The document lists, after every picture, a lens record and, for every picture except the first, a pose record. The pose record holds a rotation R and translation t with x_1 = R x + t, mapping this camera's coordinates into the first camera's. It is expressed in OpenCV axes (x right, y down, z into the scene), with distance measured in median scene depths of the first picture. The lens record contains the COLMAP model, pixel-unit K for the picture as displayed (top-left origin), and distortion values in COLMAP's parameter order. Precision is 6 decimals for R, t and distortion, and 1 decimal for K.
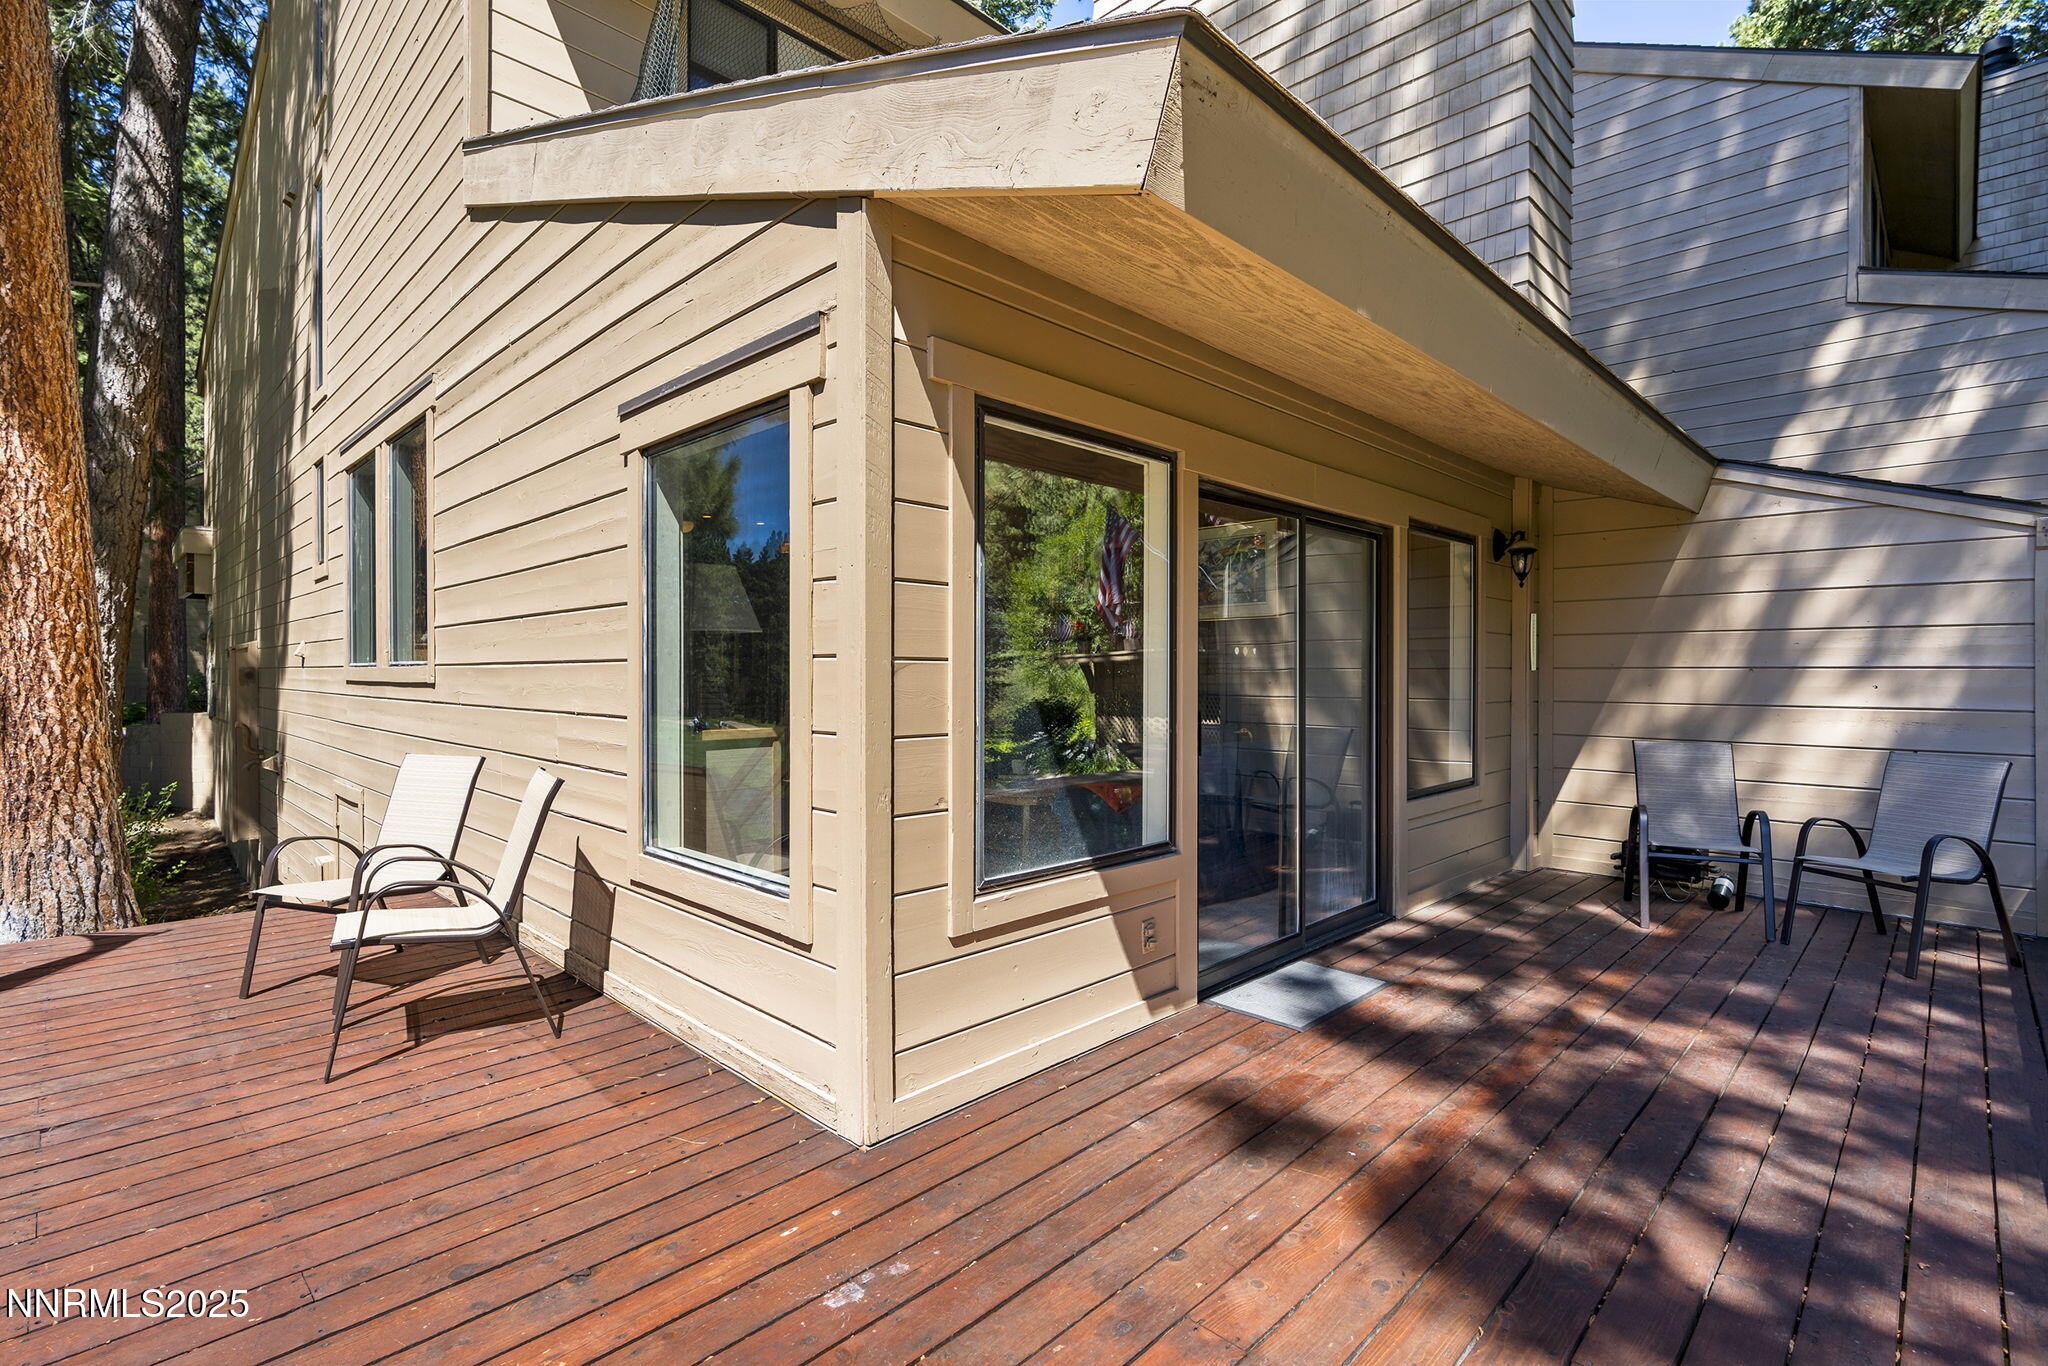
lens RADIAL K [[937.0, 0, 1054.2], [0, 937.0, 676.7], [0, 0, 1]] dist [-0.003908, -0.000352]
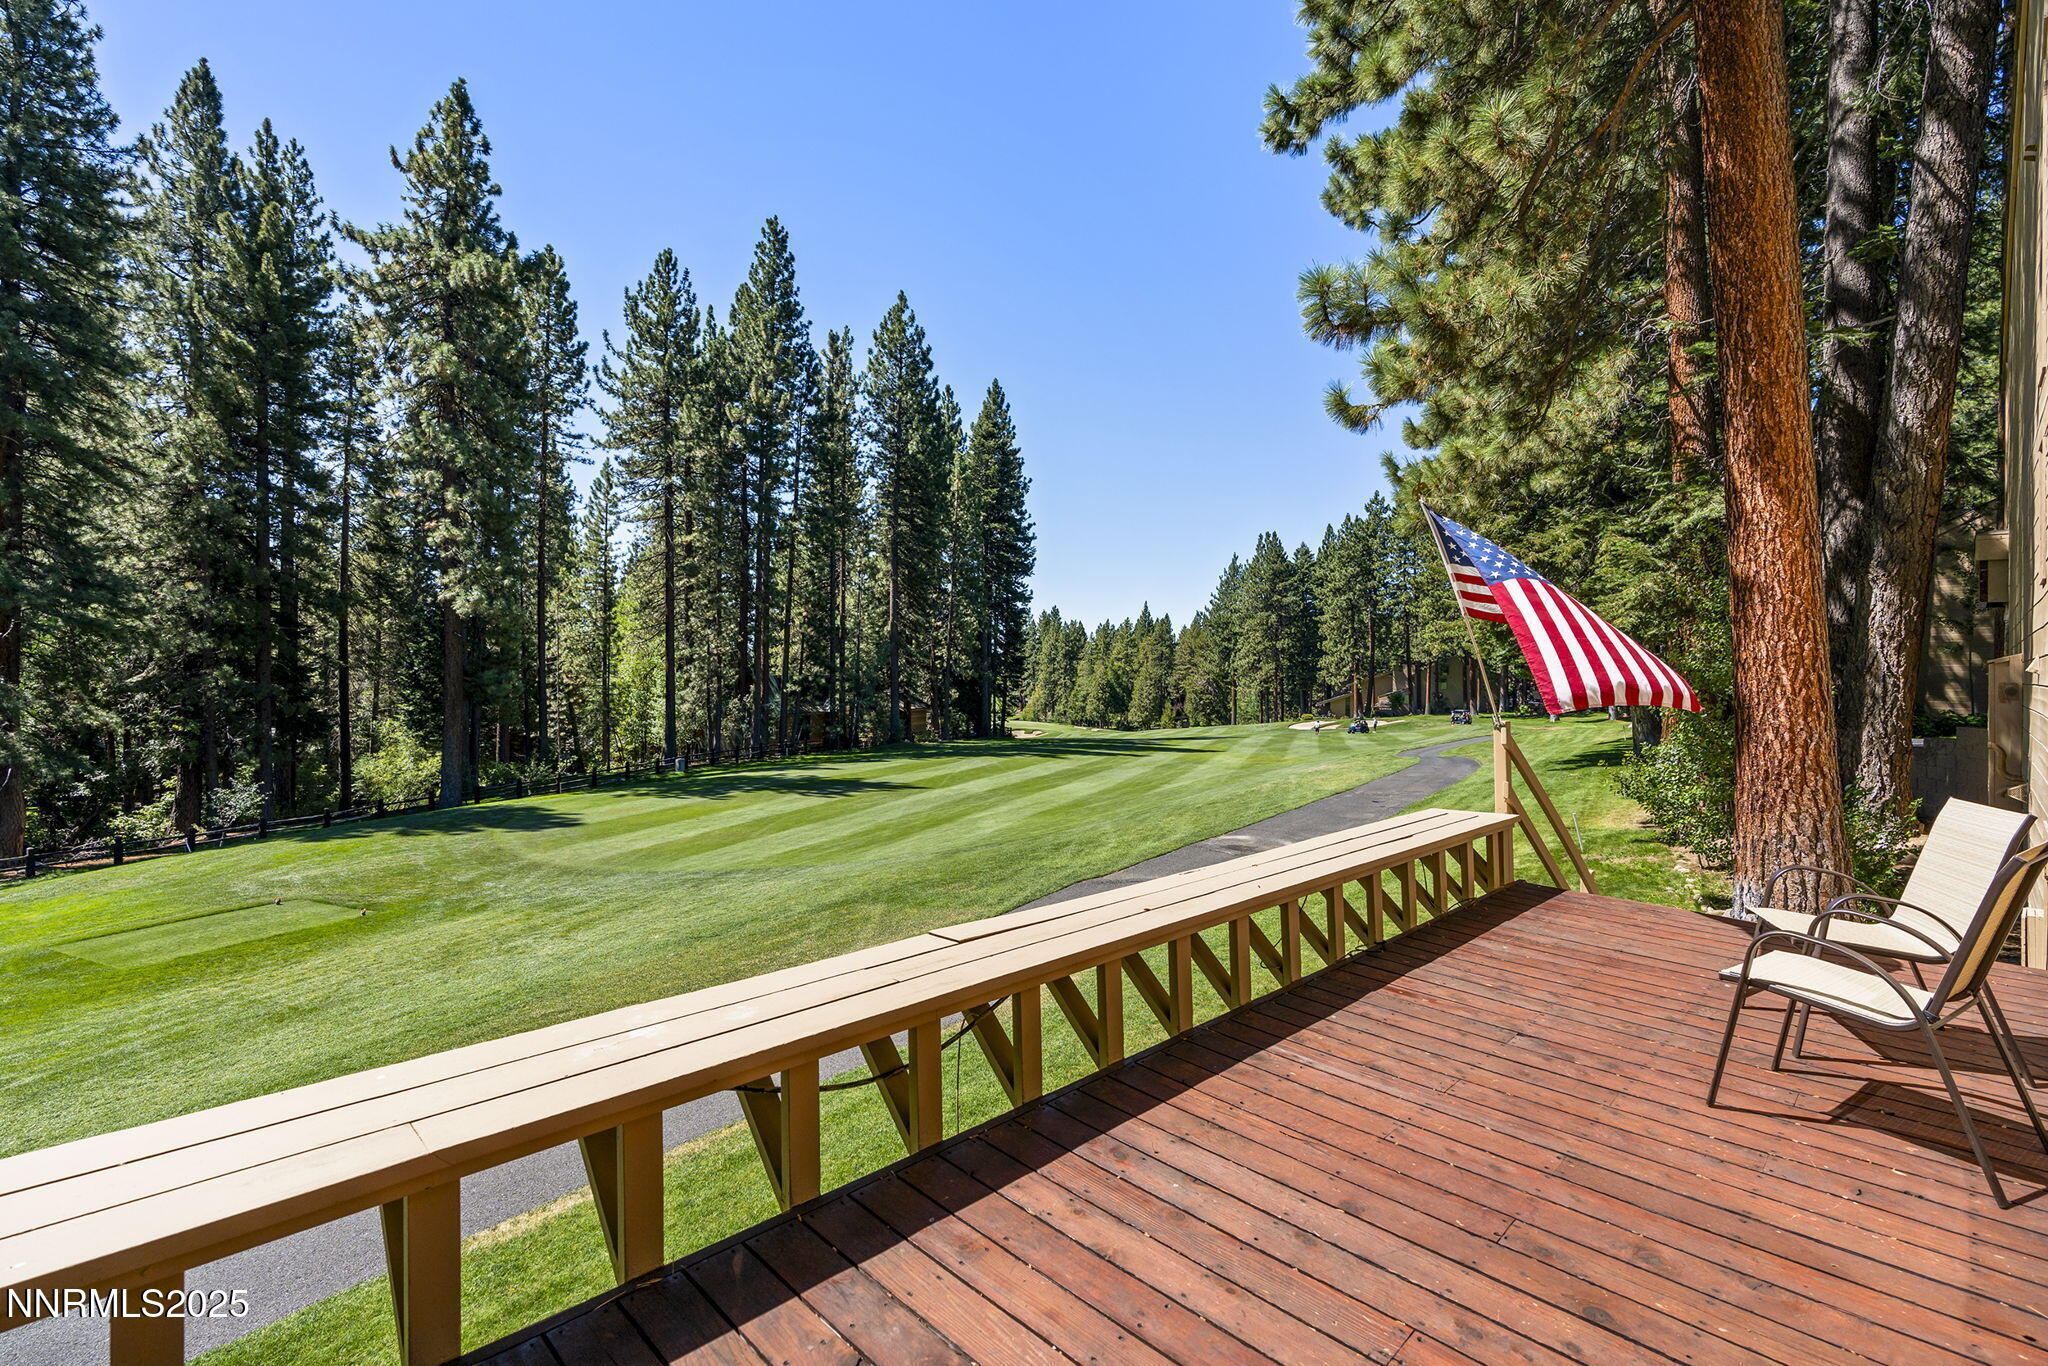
lens RADIAL K [[937.0, 0, 1026.3], [0, 937.0, 655.4], [0, 0, 1]] dist [-0.003908, -0.000352]
pose [[-0.036053, -0.010615, -0.999293, 0.105815], [-0.020243, 0.999746, -0.009890, -0.012220], [0.999145, 0.019872, -0.036259, 0.111060]]
